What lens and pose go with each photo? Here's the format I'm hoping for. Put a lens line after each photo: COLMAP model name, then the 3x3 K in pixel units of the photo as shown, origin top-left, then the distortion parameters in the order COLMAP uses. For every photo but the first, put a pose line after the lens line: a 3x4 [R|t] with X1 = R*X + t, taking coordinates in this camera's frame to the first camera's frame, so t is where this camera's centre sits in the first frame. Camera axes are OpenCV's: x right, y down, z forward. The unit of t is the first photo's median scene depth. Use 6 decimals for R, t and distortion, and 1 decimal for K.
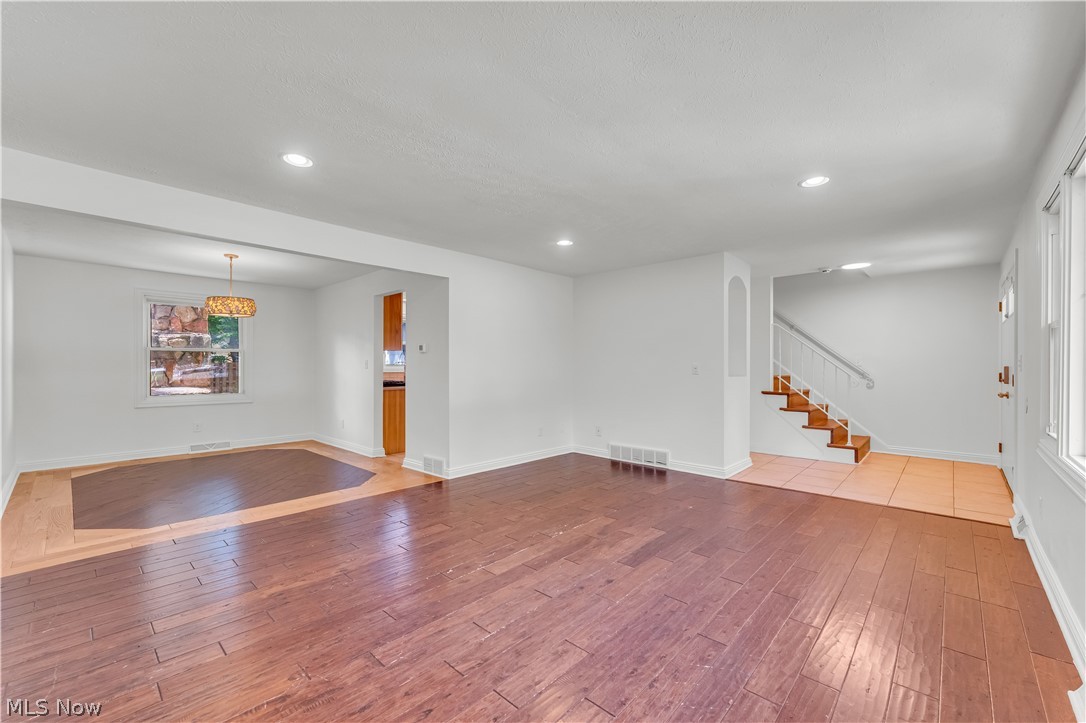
lens RADIAL K [[445.7, 0, 539.2], [0, 445.7, 369.2], [0, 0, 1]] dist [0.000101, -0.000301]
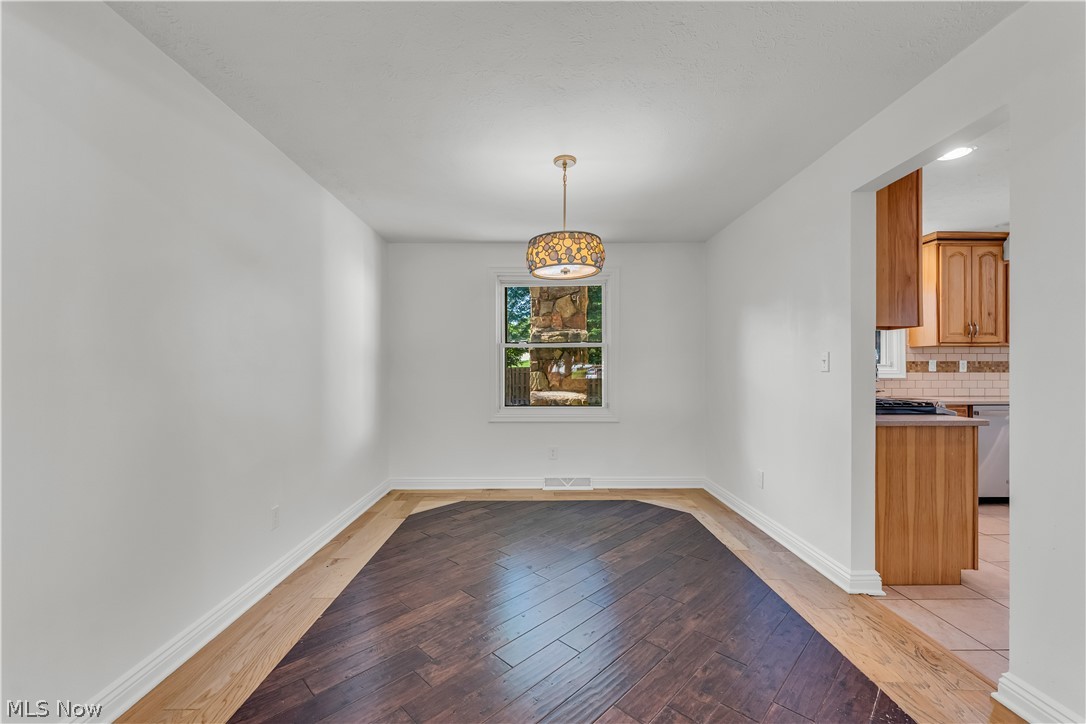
lens RADIAL K [[445.7, 0, 539.2], [0, 445.7, 369.7], [0, 0, 1]] dist [0.000101, -0.000301]
pose [[0.688621, 0.002489, -0.725117, -0.246133], [-0.002337, 0.999997, 0.001214, -0.004069], [0.725118, 0.000859, 0.688624, 0.461074]]
